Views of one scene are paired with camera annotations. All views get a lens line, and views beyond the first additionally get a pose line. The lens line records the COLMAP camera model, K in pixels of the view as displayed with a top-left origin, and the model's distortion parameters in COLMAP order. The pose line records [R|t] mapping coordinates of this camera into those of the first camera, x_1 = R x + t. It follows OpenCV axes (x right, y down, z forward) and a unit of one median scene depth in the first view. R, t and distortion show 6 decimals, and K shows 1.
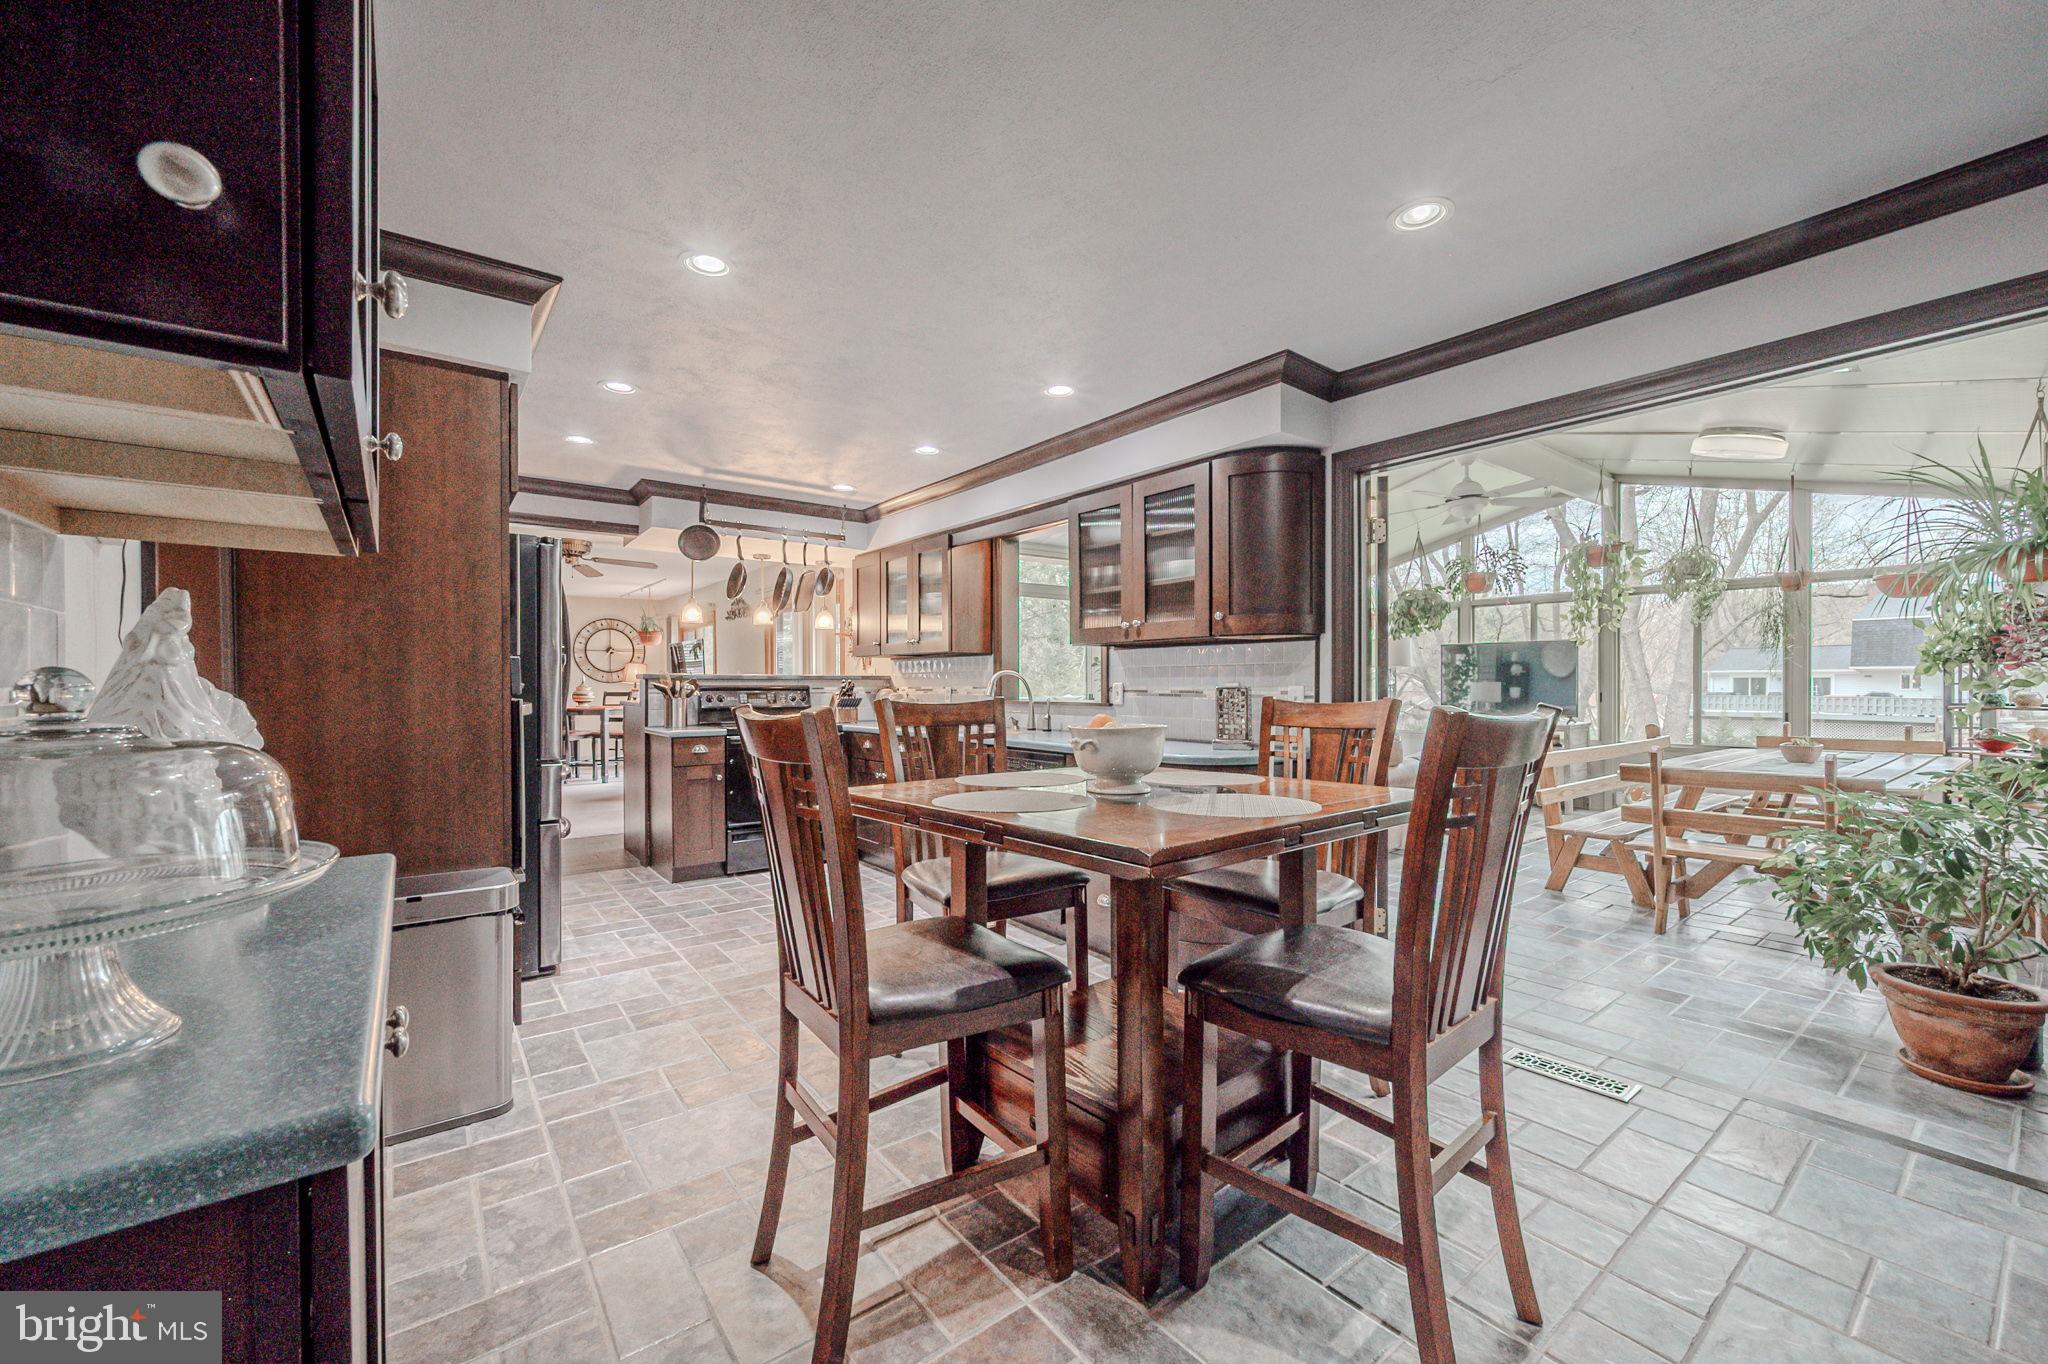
lens RADIAL K [[815.8, 0, 1035.7], [0, 815.8, 680.6], [0, 0, 1]] dist [-0.000664, 0.000020]
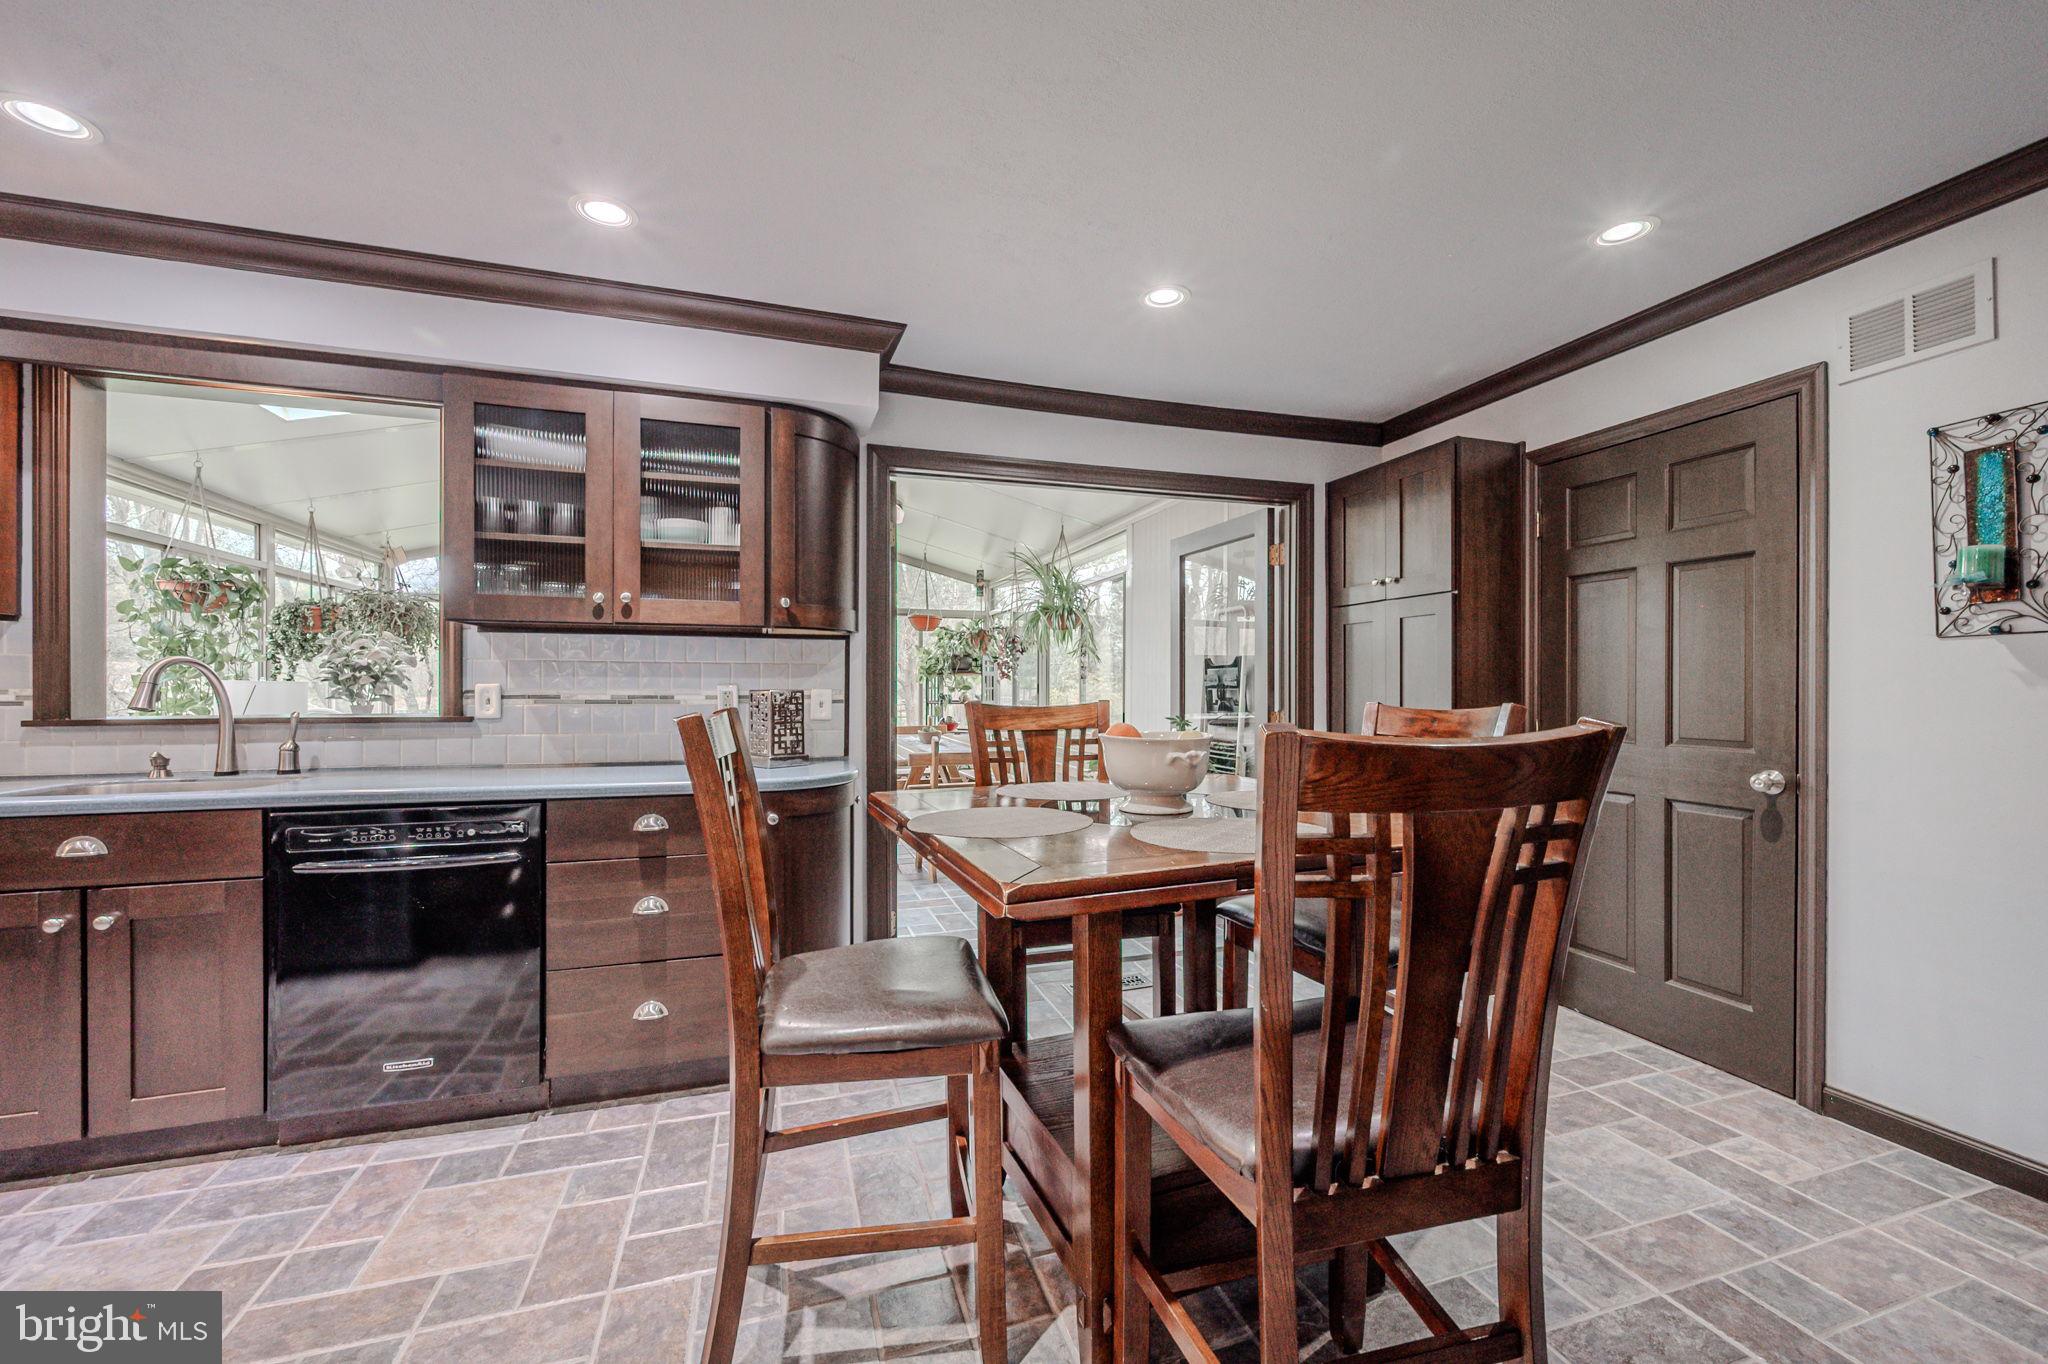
lens RADIAL K [[815.8, 0, 1032.6], [0, 815.8, 693.0], [0, 0, 1]] dist [-0.000664, 0.000020]
pose [[0.333359, 0.003207, 0.942795, -0.425394], [0.001827, 0.999990, -0.004048, 0.015055], [-0.942798, 0.003072, 0.333349, 0.453594]]
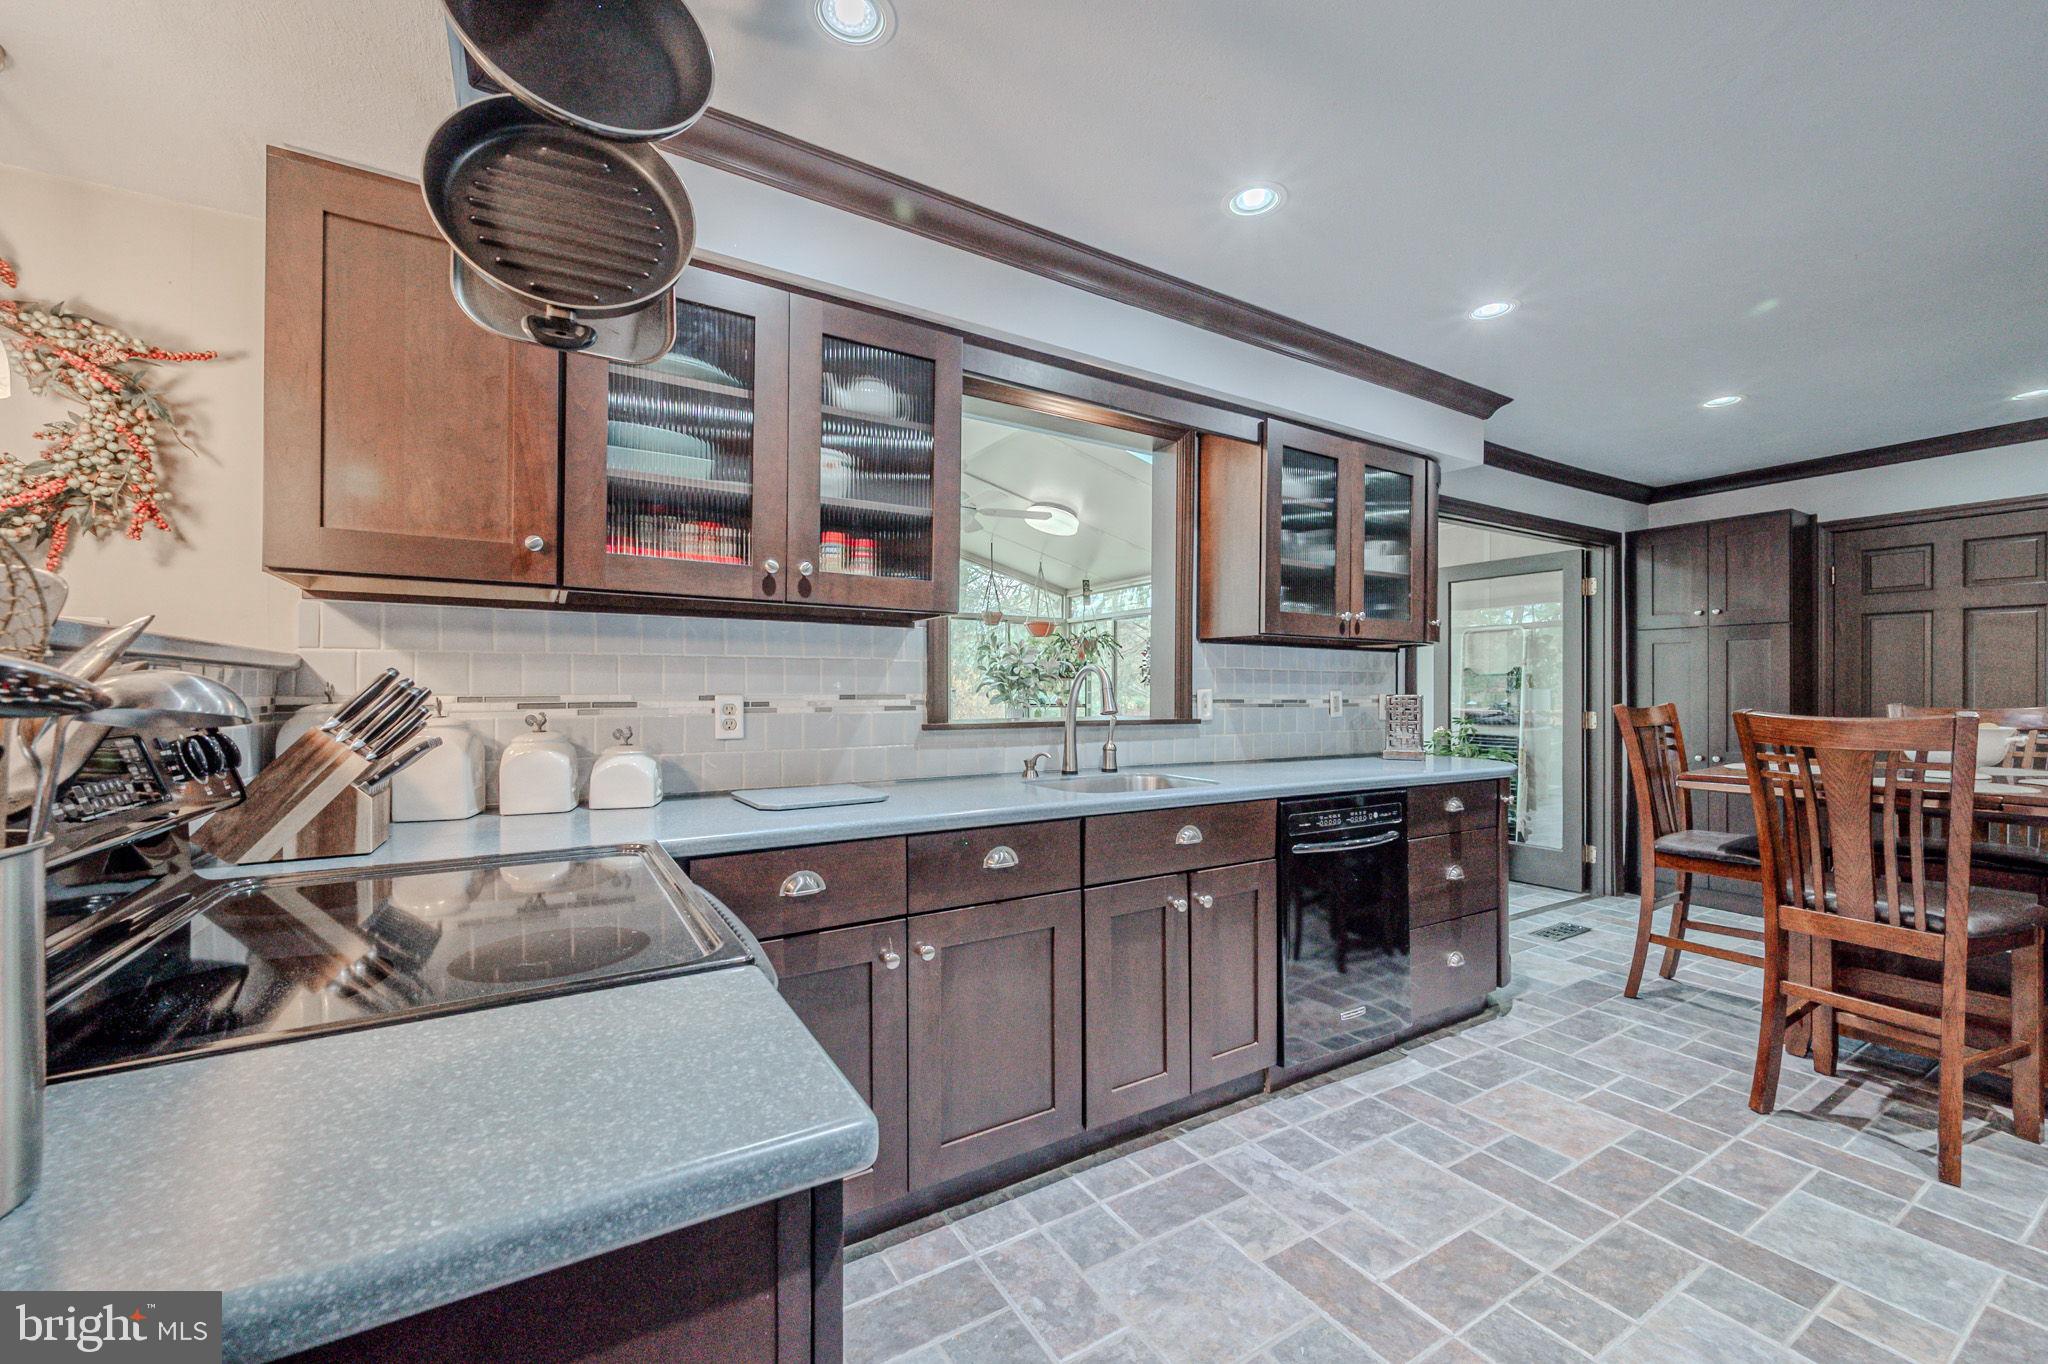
lens RADIAL K [[815.8, 0, 1041.6], [0, 815.8, 692.1], [0, 0, 1]] dist [-0.000664, 0.000020]
pose [[0.106300, 0.006140, 0.994315, -0.739726], [0.002043, 0.999977, -0.006393, 0.010401], [-0.994332, 0.002711, 0.106285, 1.261325]]
